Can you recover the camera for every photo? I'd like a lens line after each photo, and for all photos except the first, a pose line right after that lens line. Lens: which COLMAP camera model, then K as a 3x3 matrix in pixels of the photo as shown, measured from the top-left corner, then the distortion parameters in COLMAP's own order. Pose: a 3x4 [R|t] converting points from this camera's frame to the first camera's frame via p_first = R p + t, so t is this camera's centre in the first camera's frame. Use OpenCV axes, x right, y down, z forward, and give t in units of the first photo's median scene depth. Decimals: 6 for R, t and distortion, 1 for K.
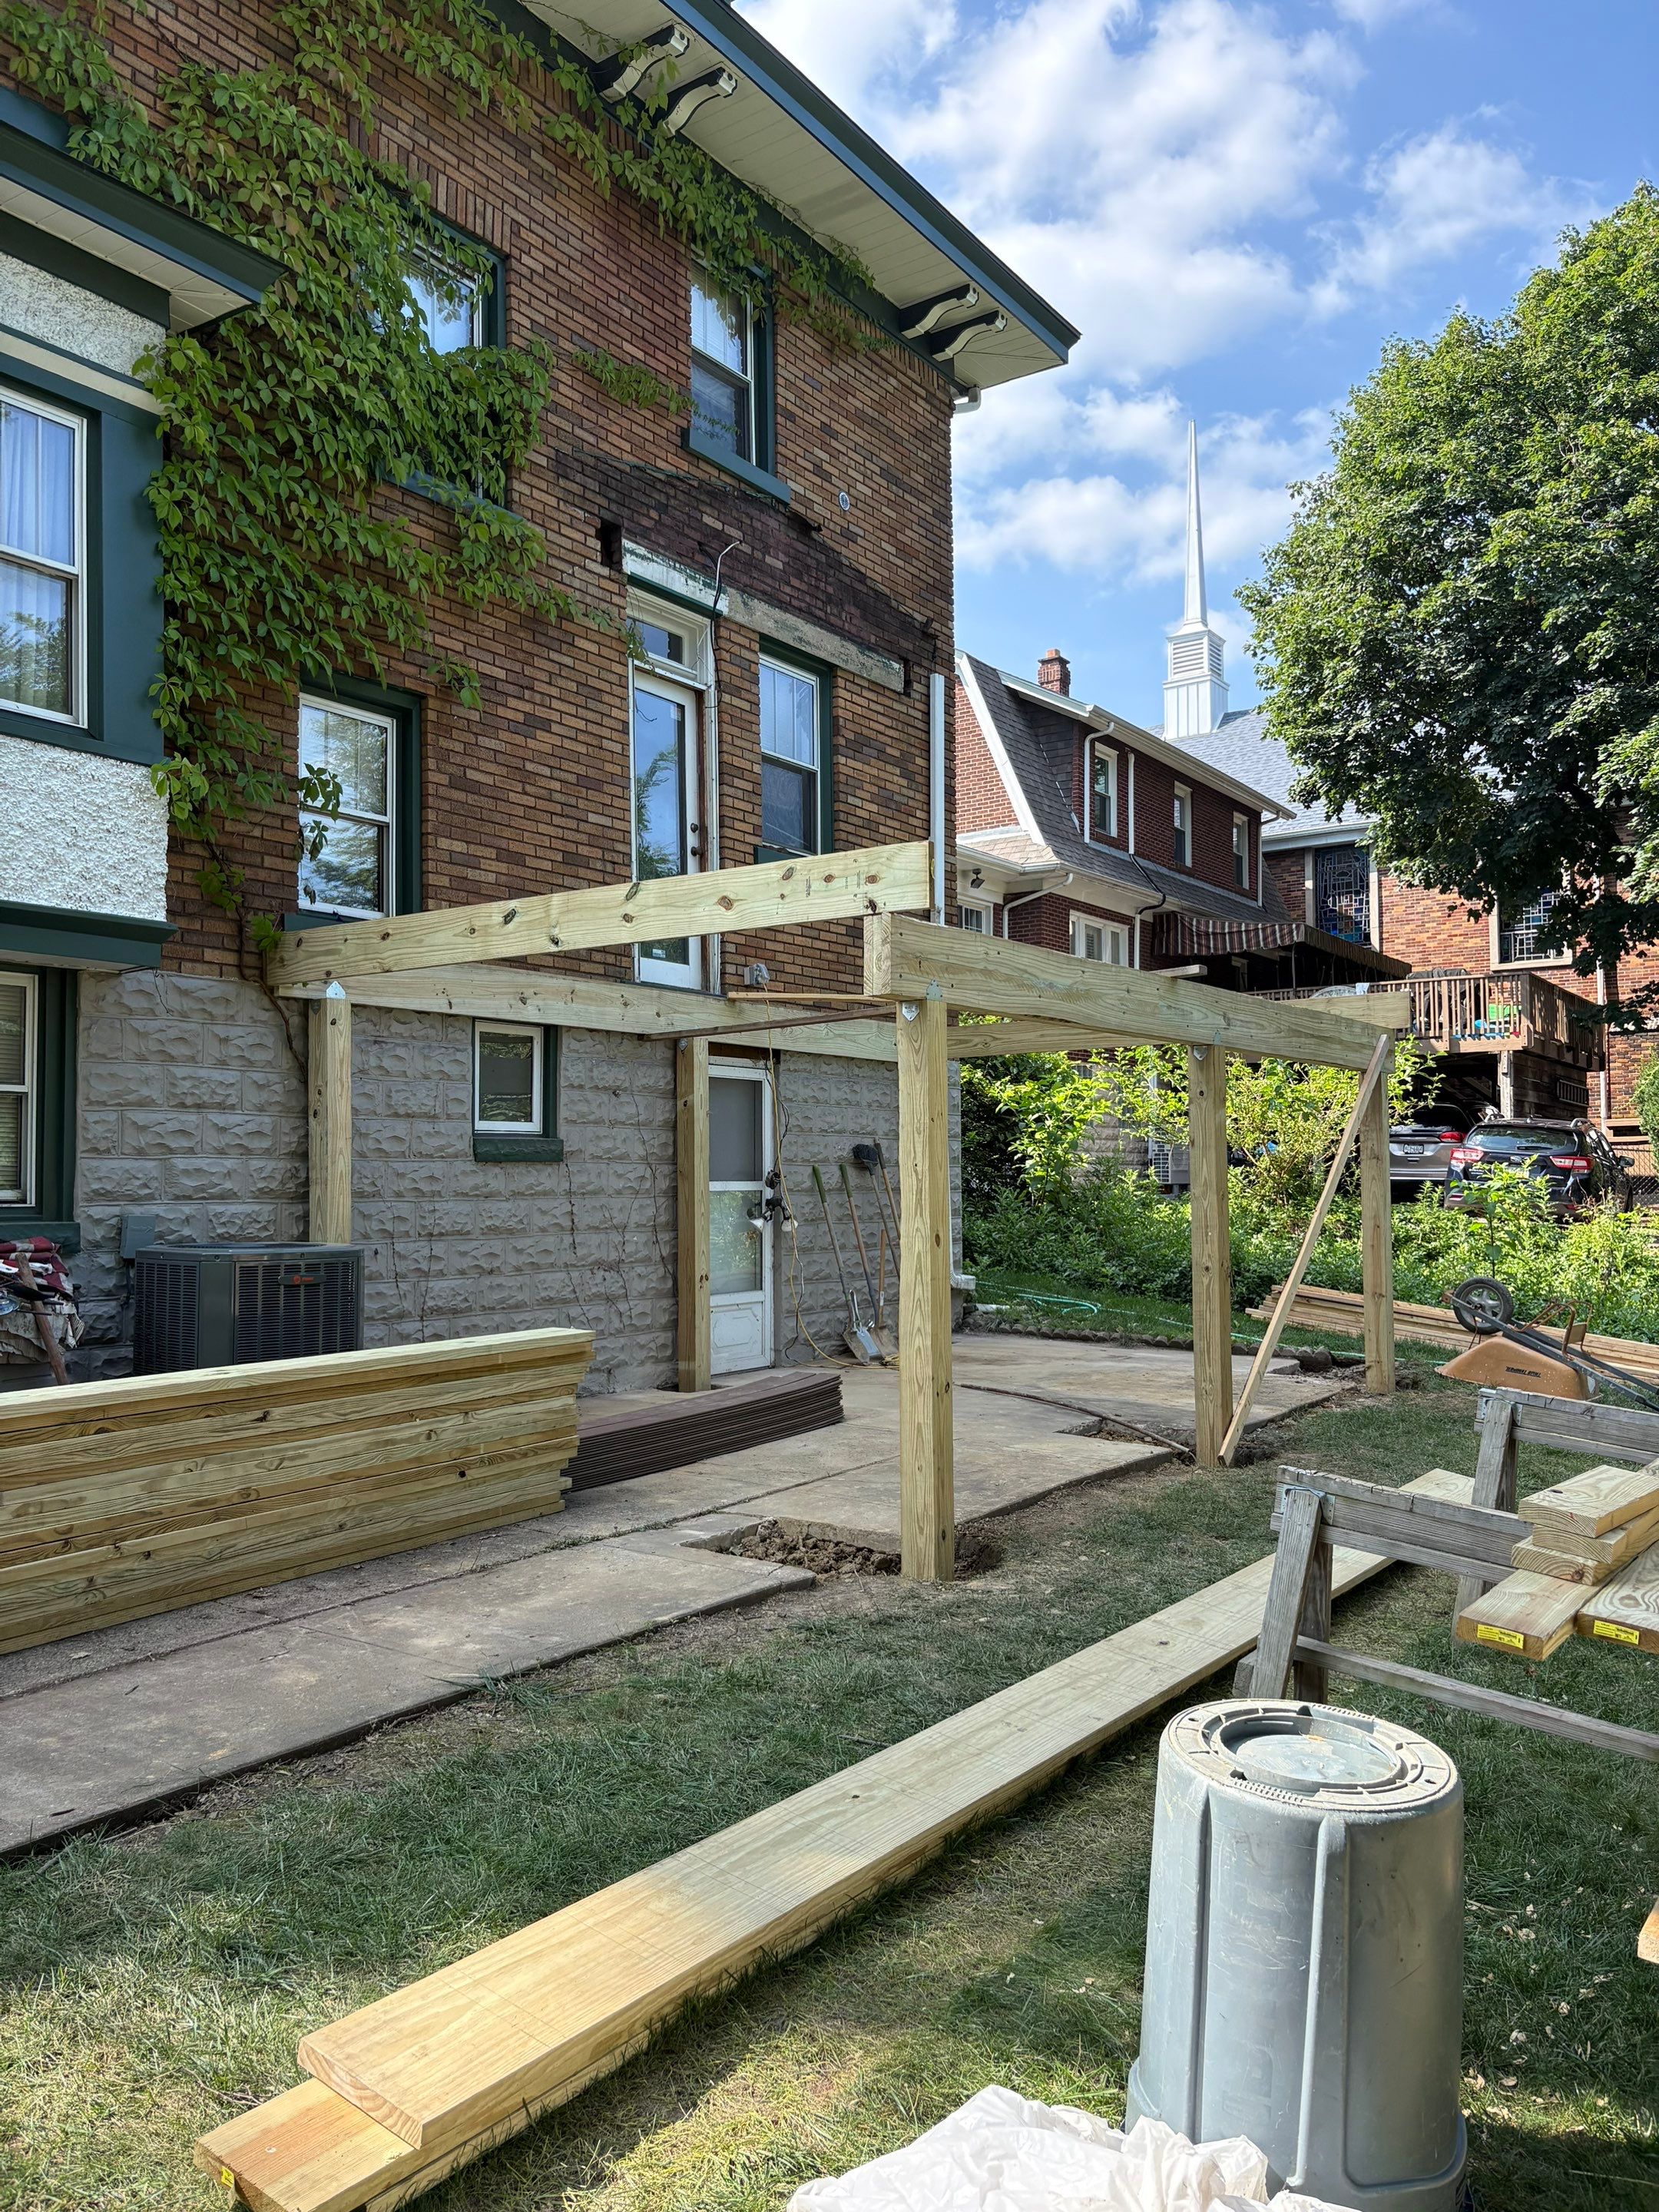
lens RADIAL K [[1687.8, 0, 827.5], [0, 1687.8, 1126.4], [0, 0, 1]] dist [0.034079, -0.029255]
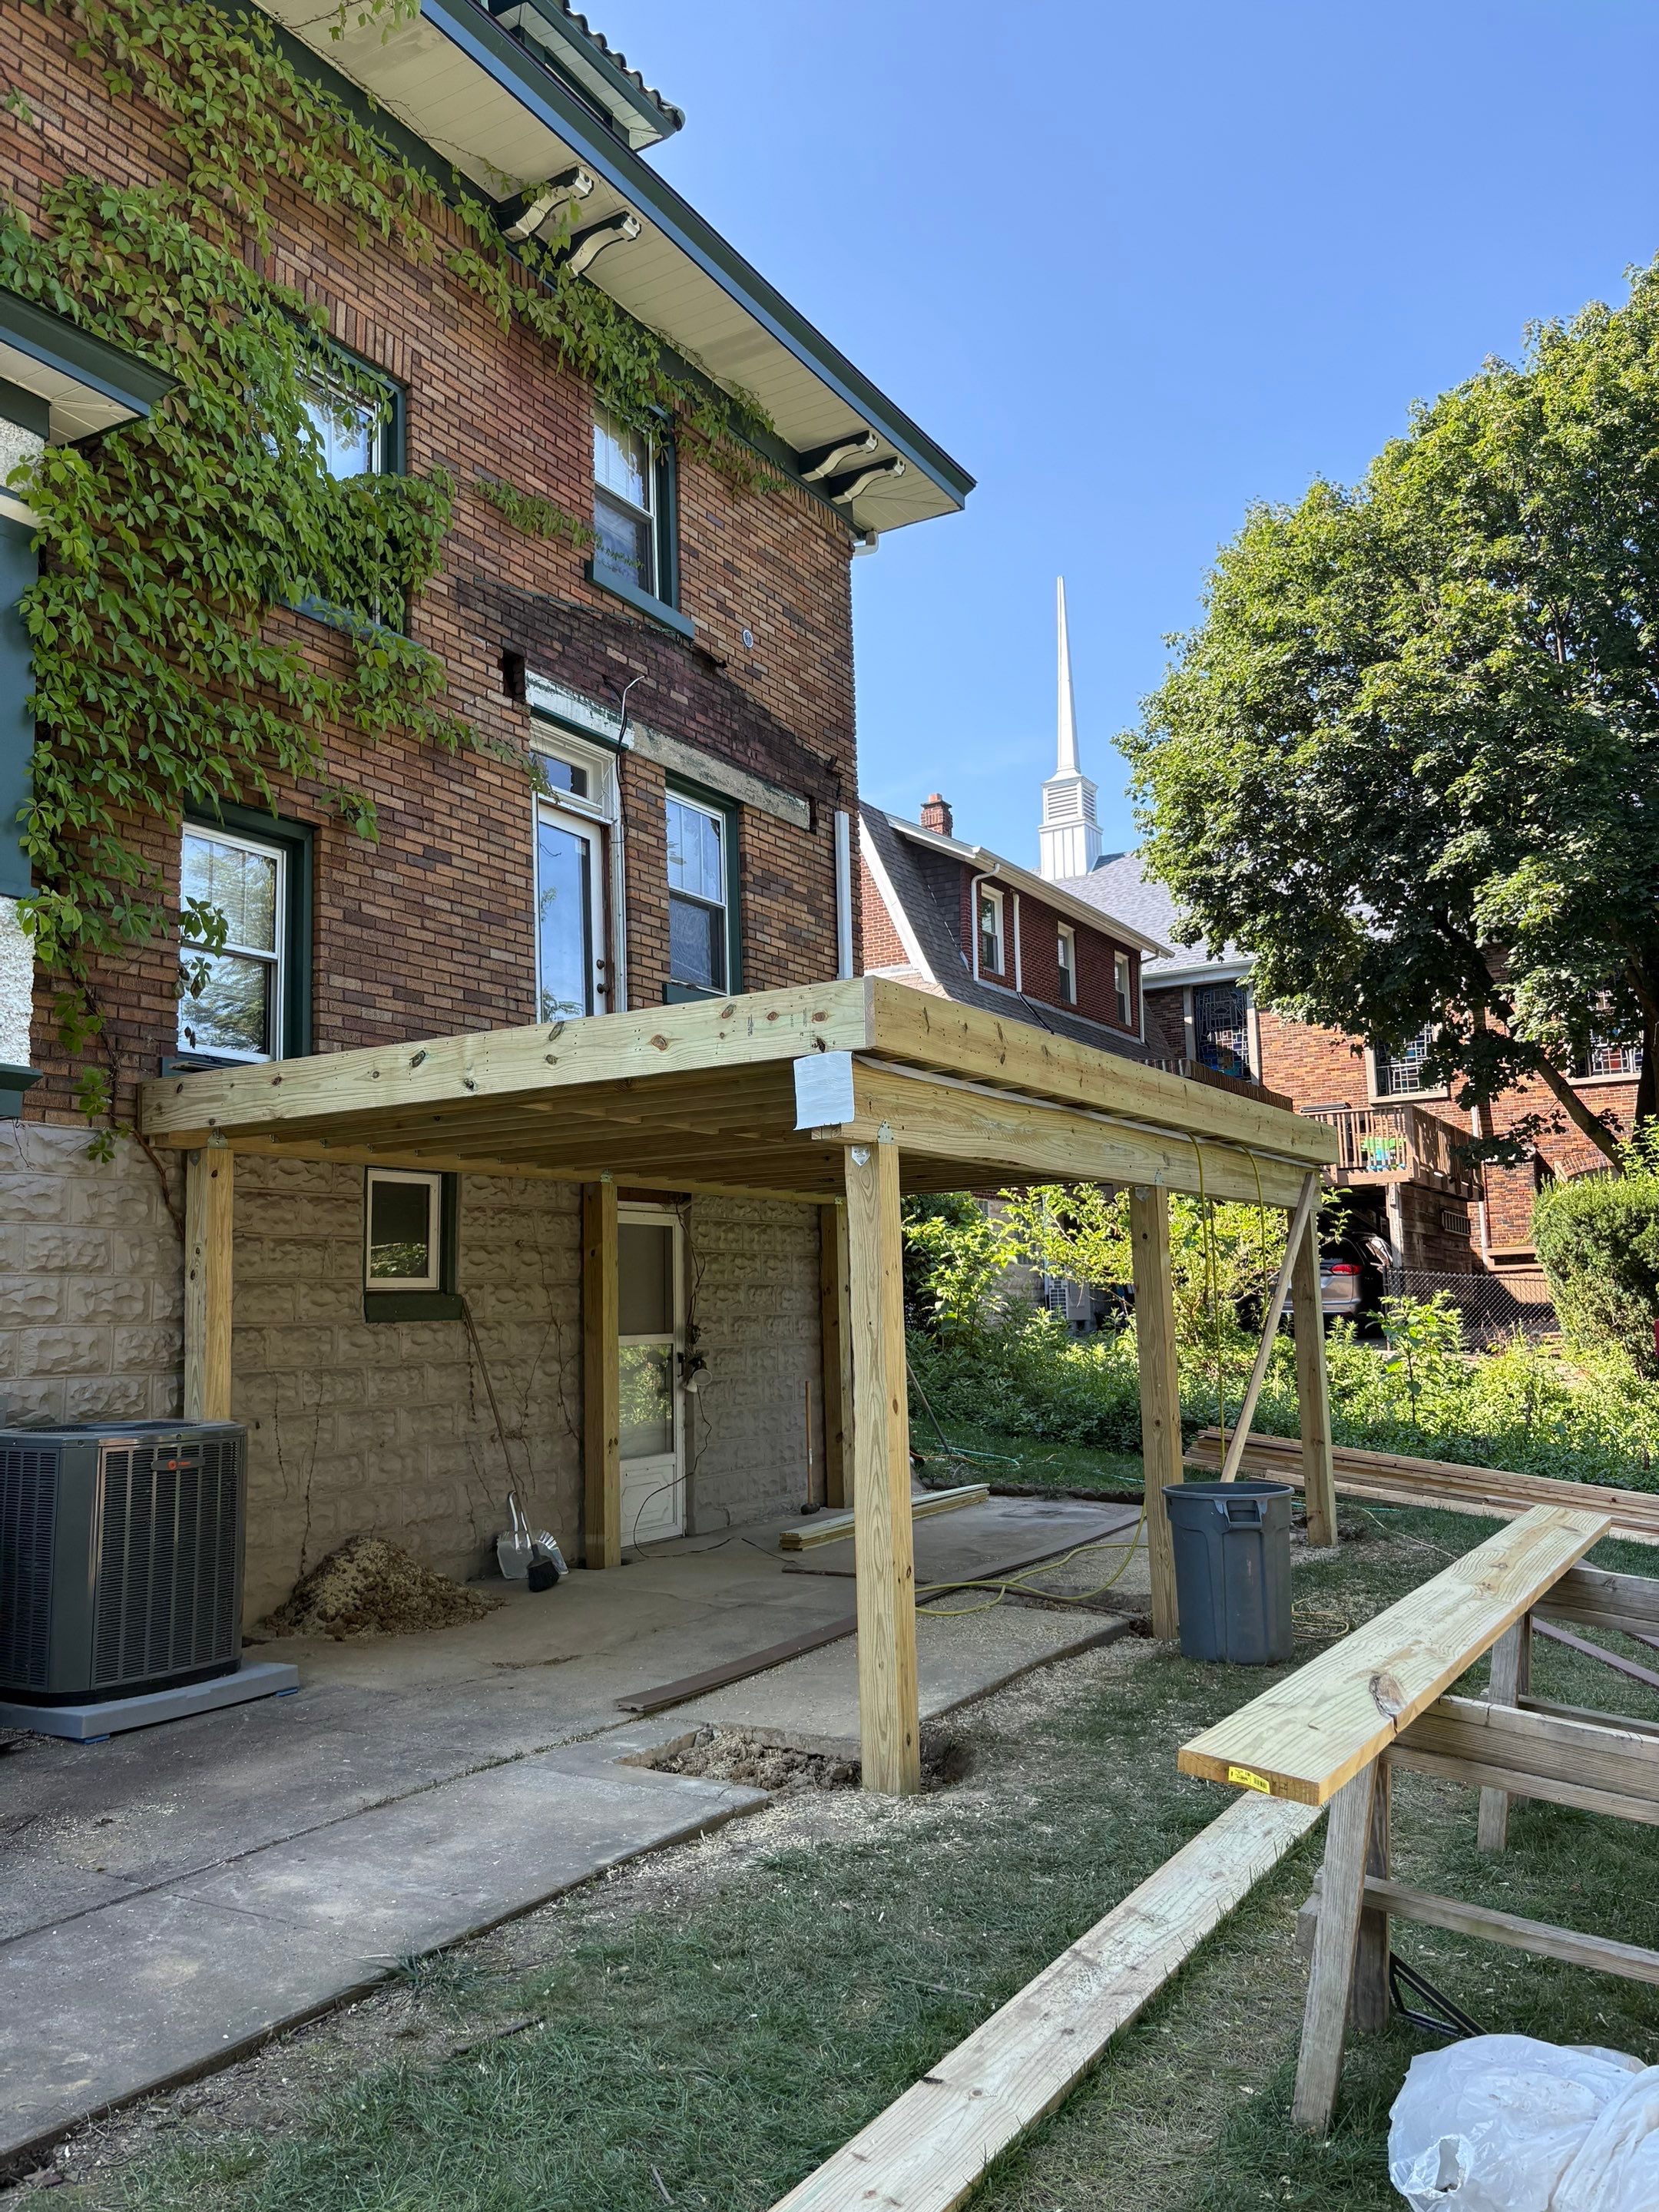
lens RADIAL K [[1687.8, 0, 831.5], [0, 1687.8, 1119.1], [0, 0, 1]] dist [0.034079, -0.029255]
pose [[0.997094, -0.009708, 0.075559, -0.021215], [0.016158, 0.996231, -0.085227, -0.005883], [-0.074447, 0.086200, 0.993492, 0.046578]]
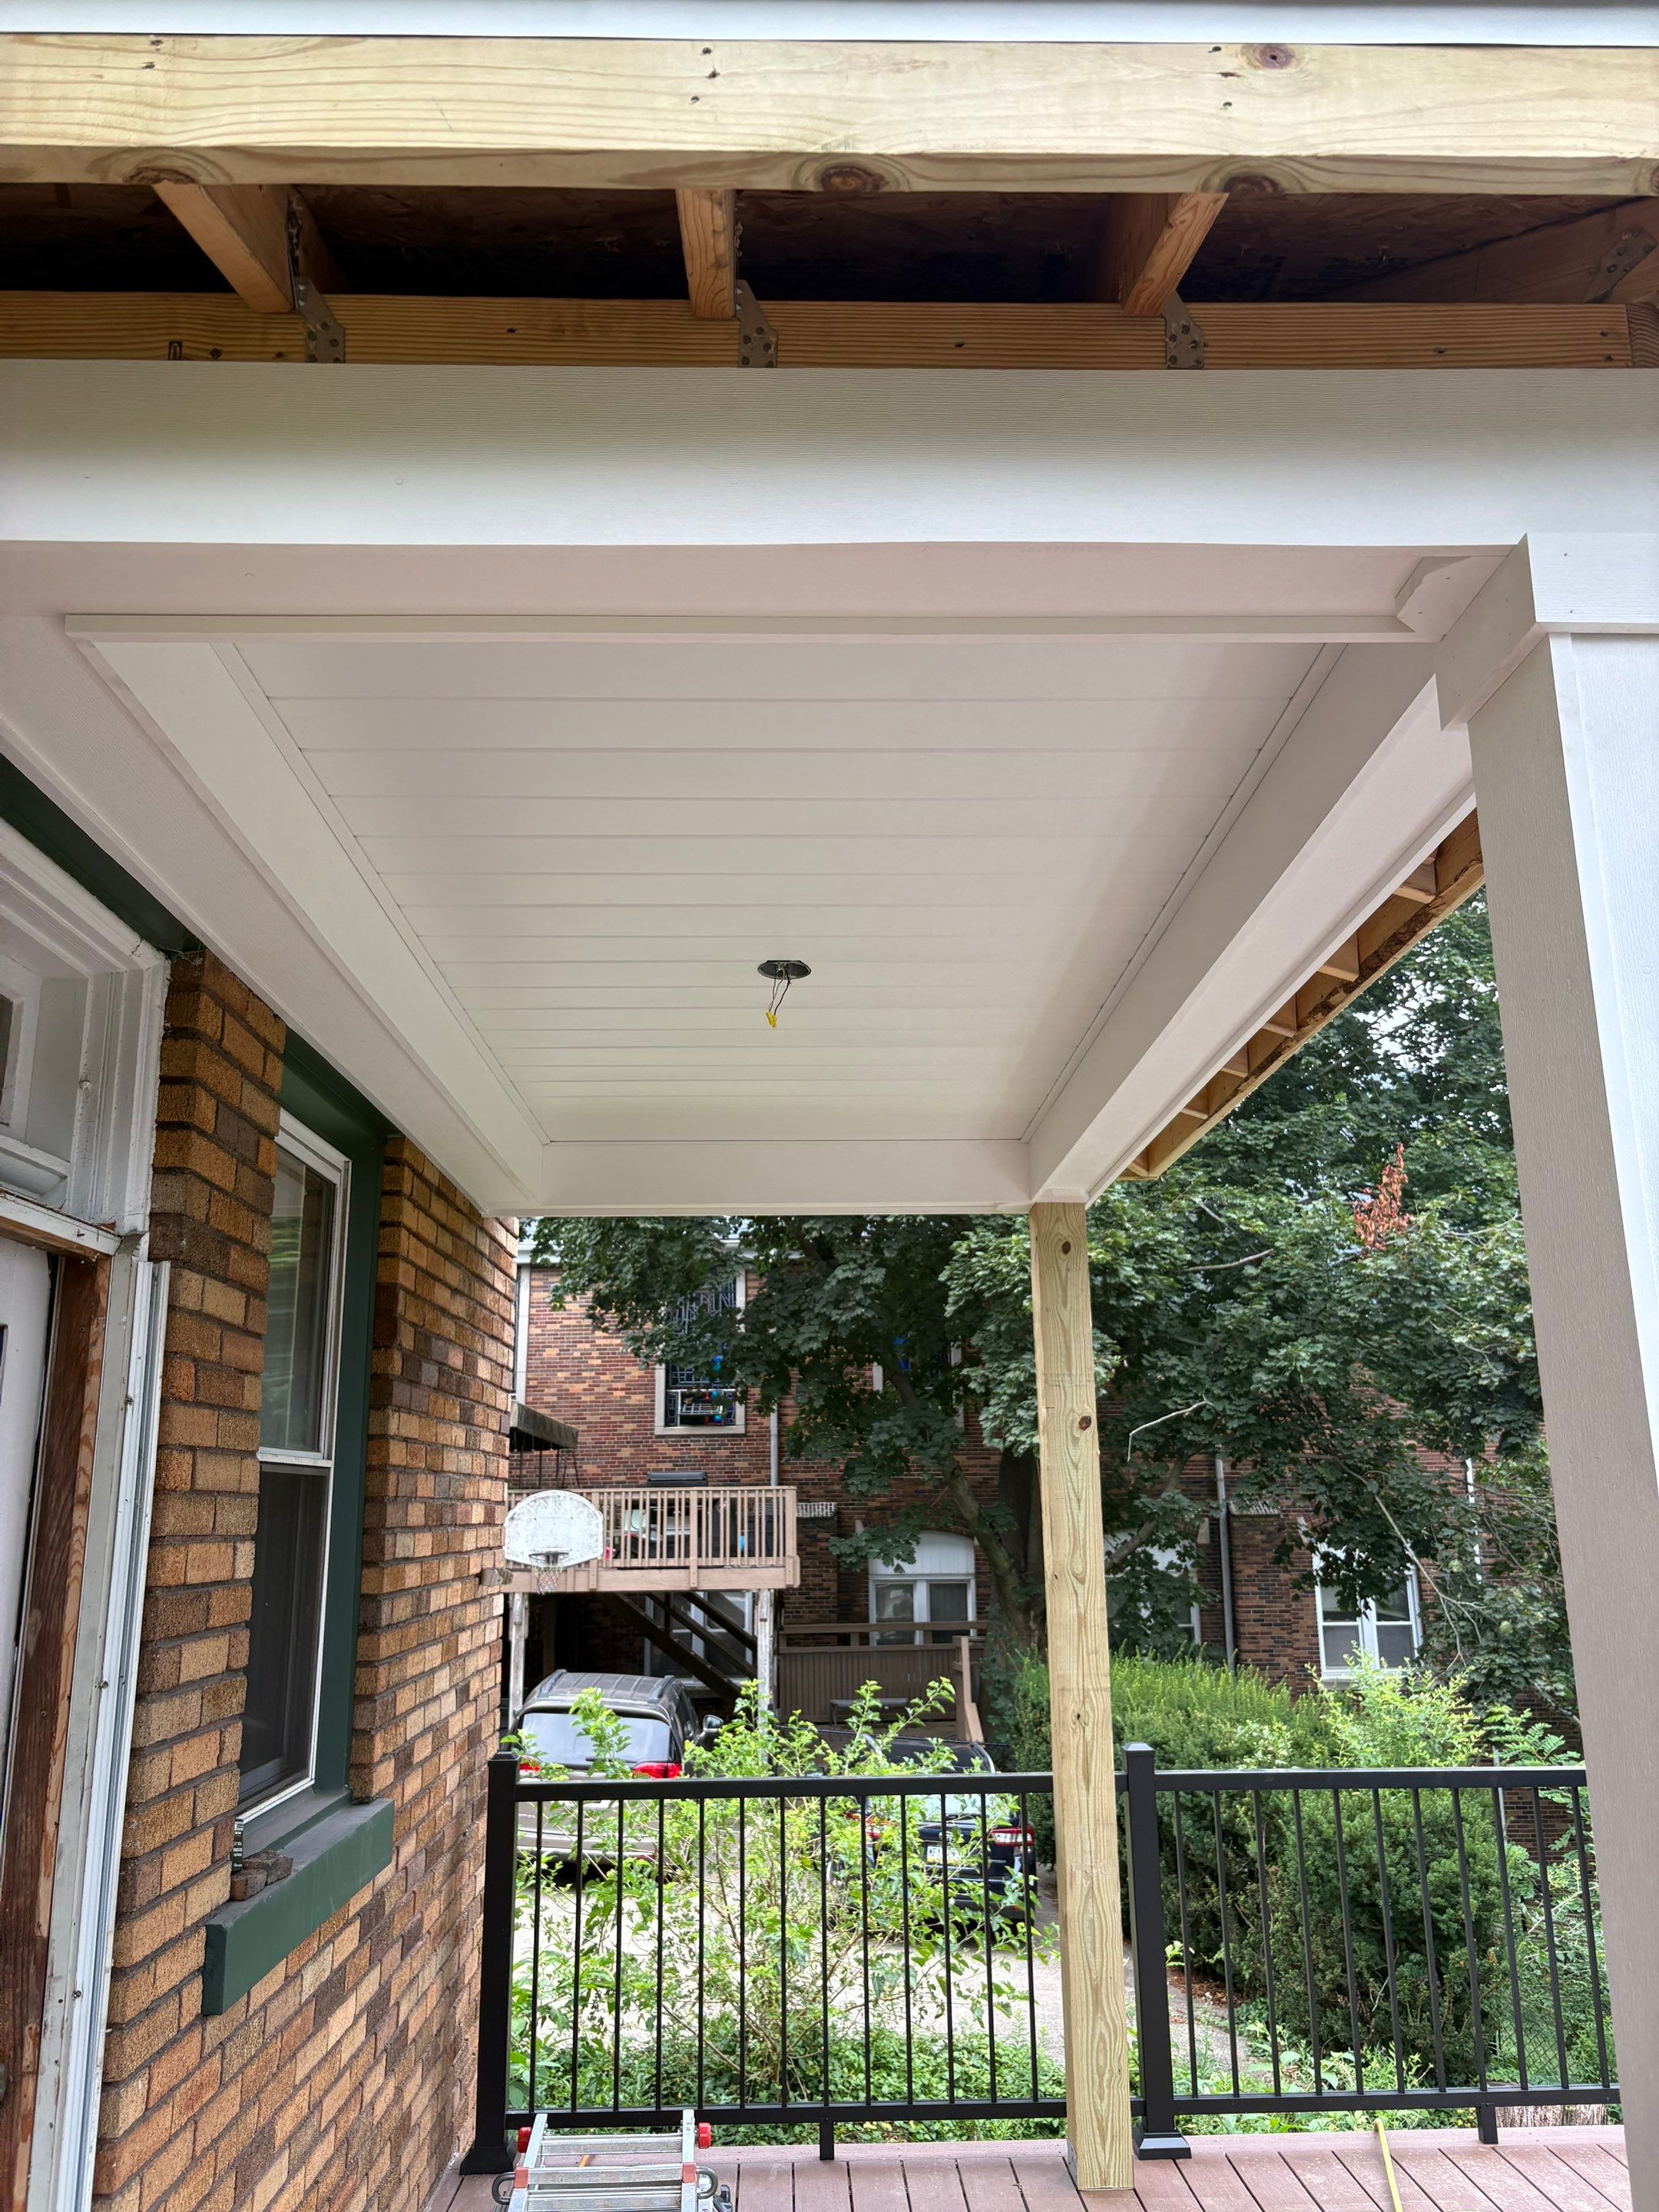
lens RADIAL K [[1687.8, 0, 852.0], [0, 1687.8, 1100.8], [0, 0, 1]] dist [0.034079, -0.029255]
pose [[0.803106, 0.142062, 0.578653, -0.125553], [-0.018365, 0.976601, -0.214272, -0.233008], [-0.595553, 0.161456, 0.786924, 0.770547]]
